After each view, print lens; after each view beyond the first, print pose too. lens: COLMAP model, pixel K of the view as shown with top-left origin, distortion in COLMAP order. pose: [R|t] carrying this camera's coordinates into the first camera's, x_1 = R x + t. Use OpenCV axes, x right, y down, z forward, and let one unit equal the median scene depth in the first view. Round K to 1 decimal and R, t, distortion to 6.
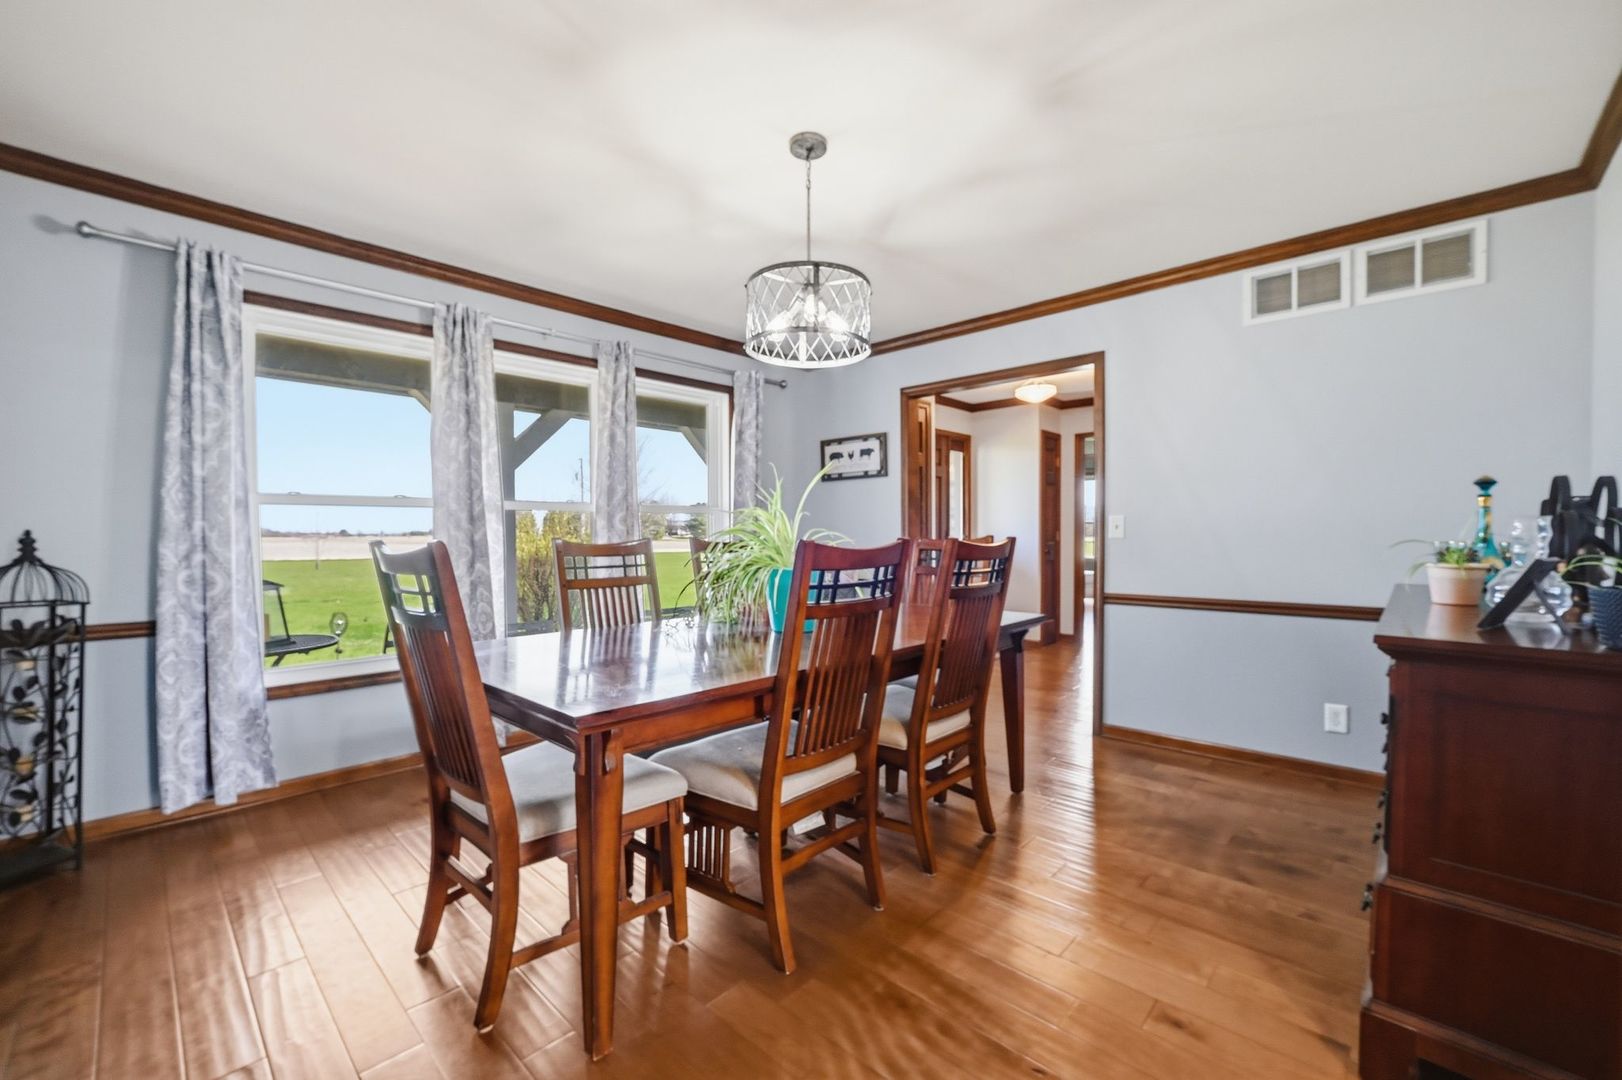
lens RADIAL K [[661.9, 0, 812.5], [0, 661.9, 545.6], [0, 0, 1]] dist [-0.014385, 0.001620]
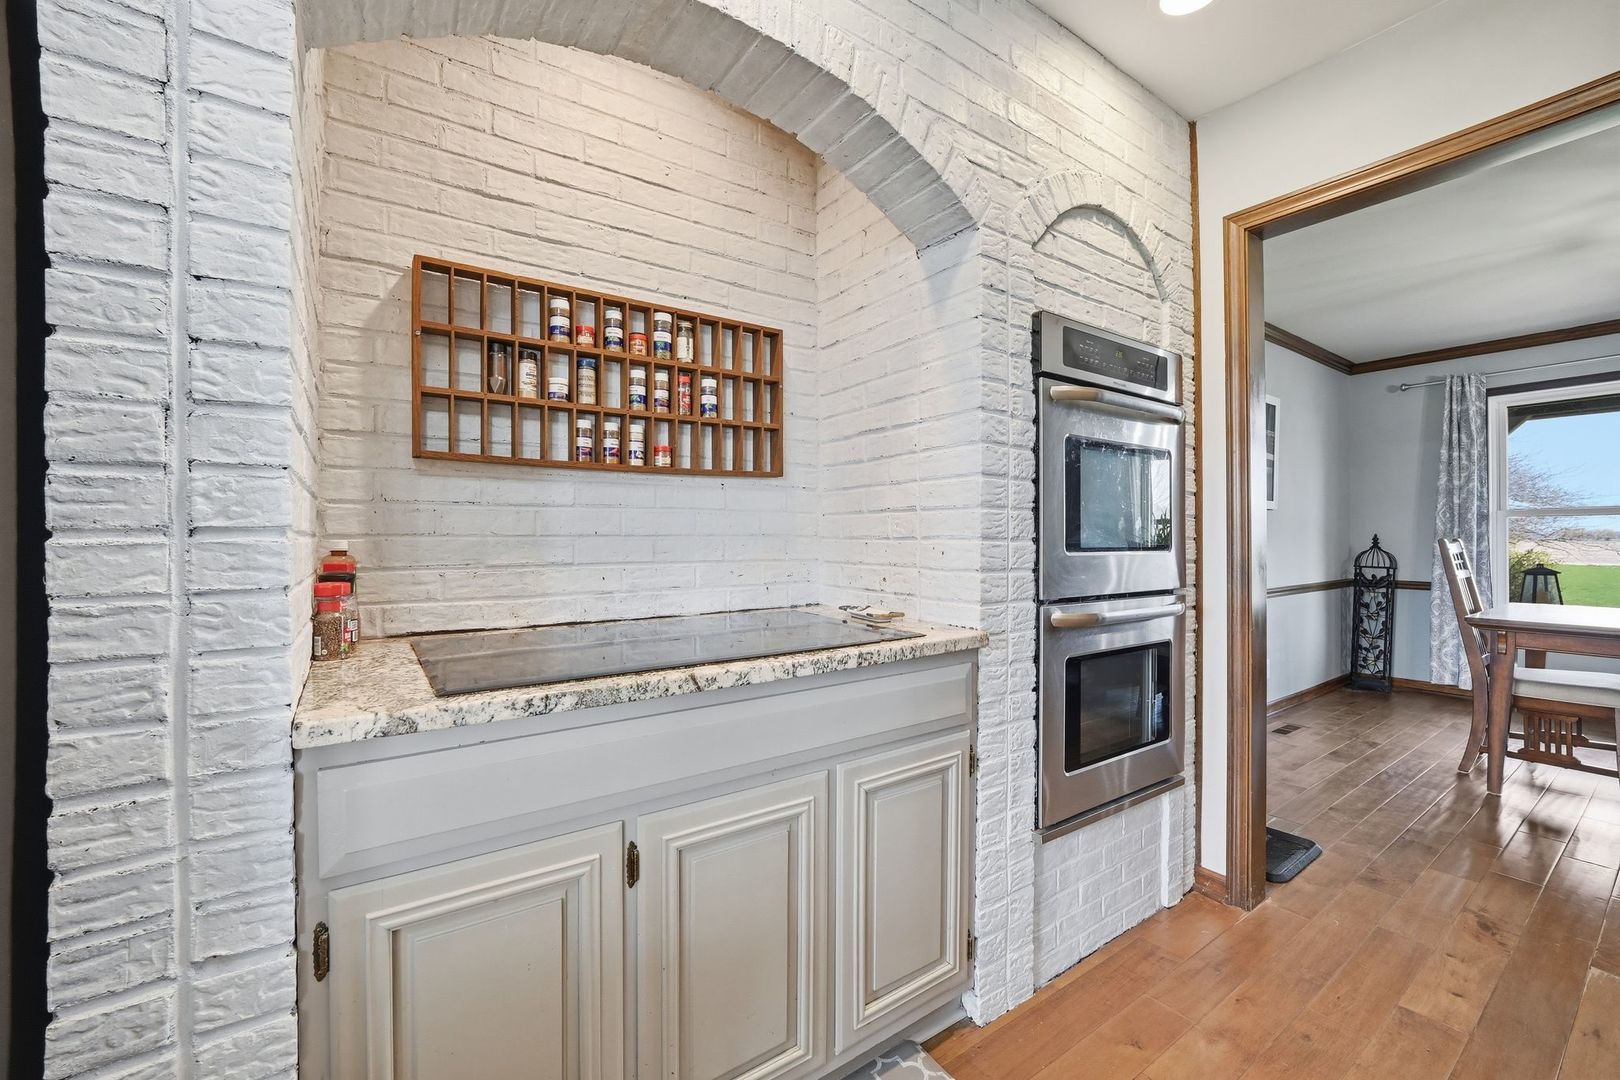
lens RADIAL K [[661.1, 0, 821.8], [0, 661.1, 542.4], [0, 0, 1]] dist [-0.014385, 0.001620]
pose [[-0.195755, 0.007534, -0.980624, 1.167441], [-0.013834, 0.999850, 0.010443, 0.006106], [0.980555, 0.015611, -0.195621, -0.358785]]
